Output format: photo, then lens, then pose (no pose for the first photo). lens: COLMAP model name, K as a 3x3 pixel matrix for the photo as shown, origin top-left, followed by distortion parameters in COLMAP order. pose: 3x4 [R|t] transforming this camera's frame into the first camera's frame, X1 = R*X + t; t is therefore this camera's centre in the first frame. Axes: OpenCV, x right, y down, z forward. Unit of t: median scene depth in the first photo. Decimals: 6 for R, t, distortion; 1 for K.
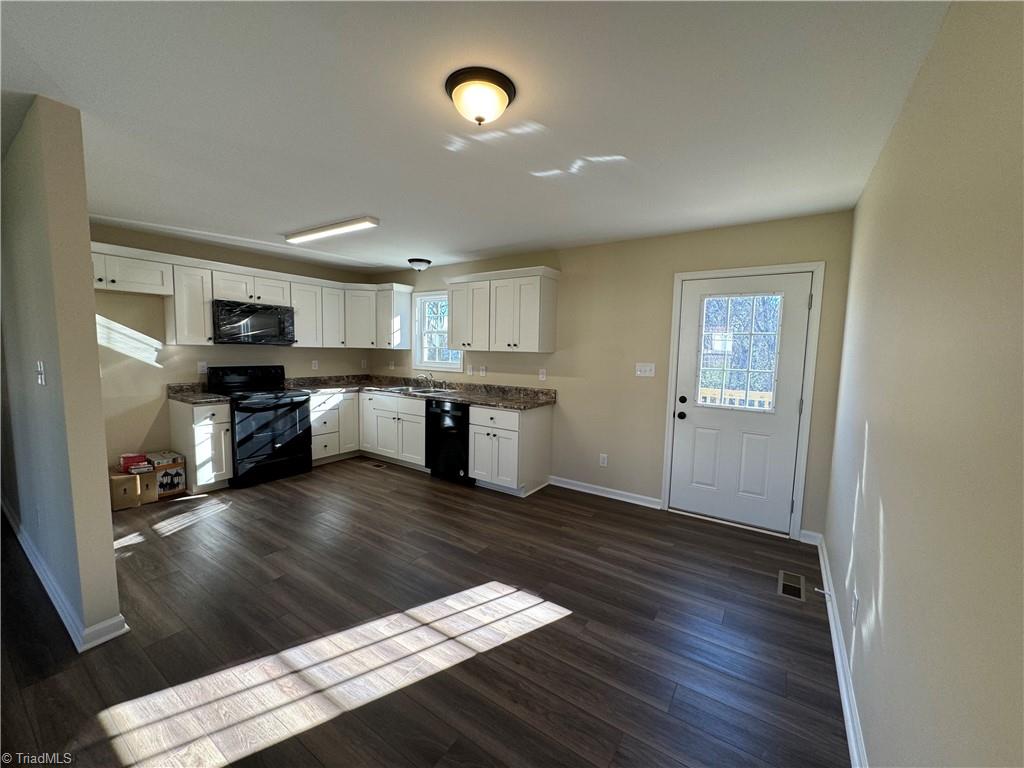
lens RADIAL K [[410.0, 0, 512.0], [0, 410.0, 384.0], [0, 0, 1]] dist [0.003679, 0.000103]
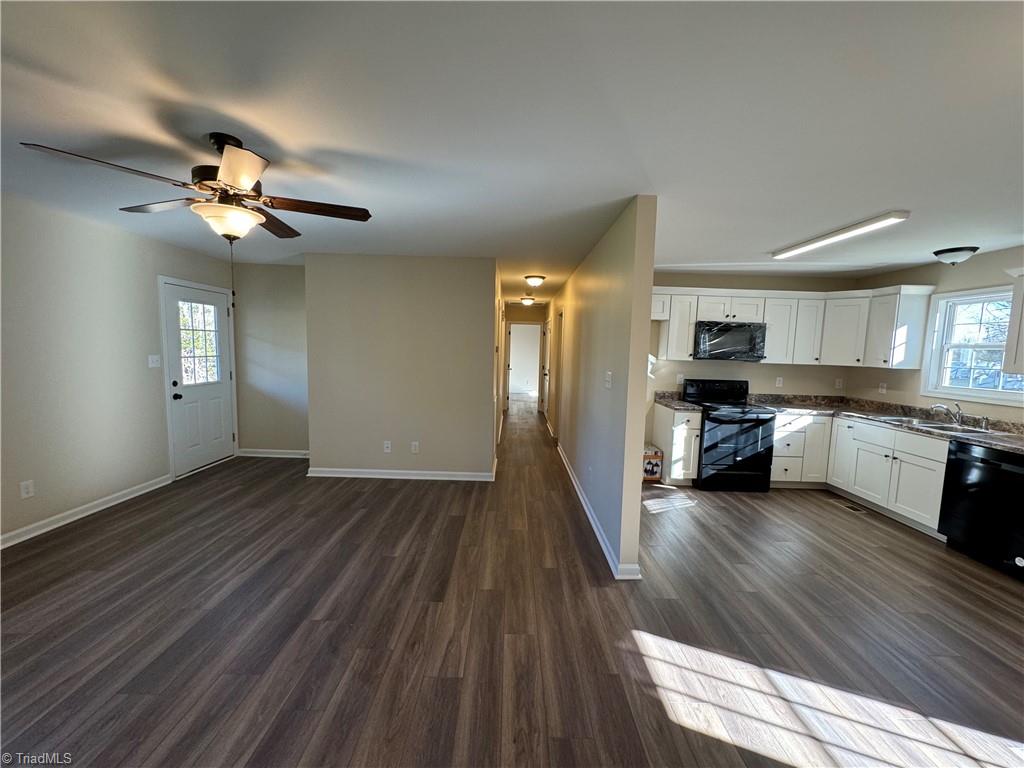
lens RADIAL K [[410.0, 0, 512.0], [0, 410.0, 384.0], [0, 0, 1]] dist [0.003679, 0.000103]
pose [[0.564687, 0.068186, -0.822484, -0.058613], [-0.090292, 0.995703, 0.020554, -0.006515], [0.820351, 0.062657, 0.568417, -0.062633]]
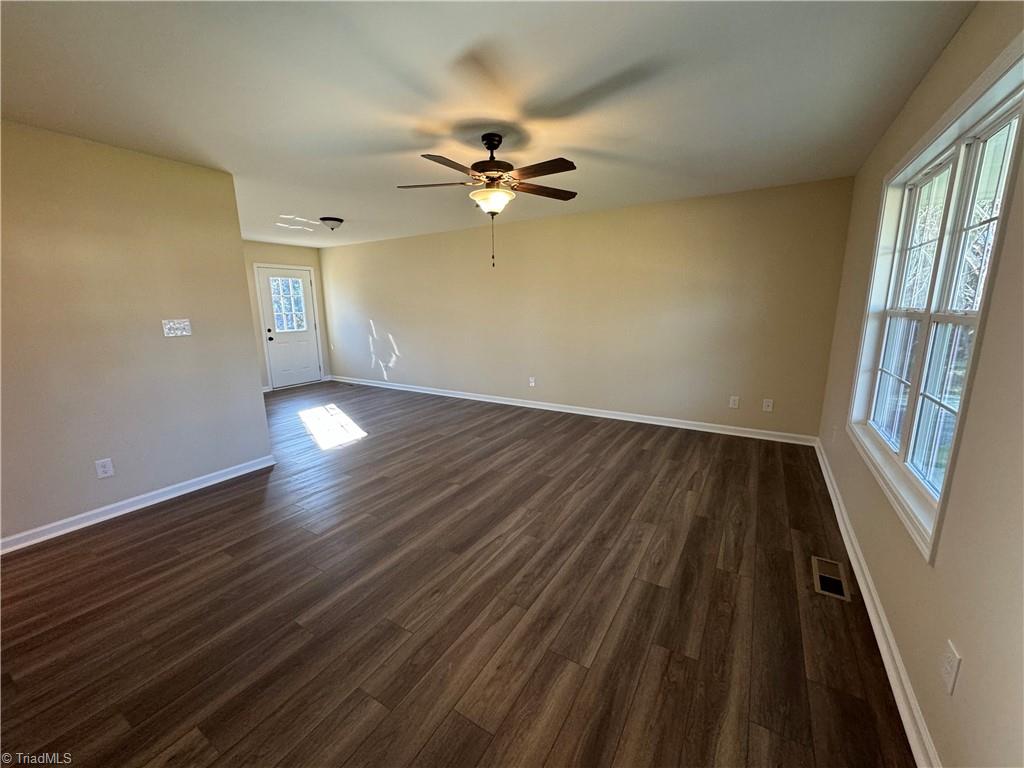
lens RADIAL K [[410.0, 0, 512.0], [0, 410.0, 384.0], [0, 0, 1]] dist [0.003679, 0.000103]
pose [[-0.054008, -0.208602, 0.976508, -1.821812], [0.102111, 0.971655, 0.213212, -0.014693], [-0.993306, 0.111228, -0.031176, -0.043133]]
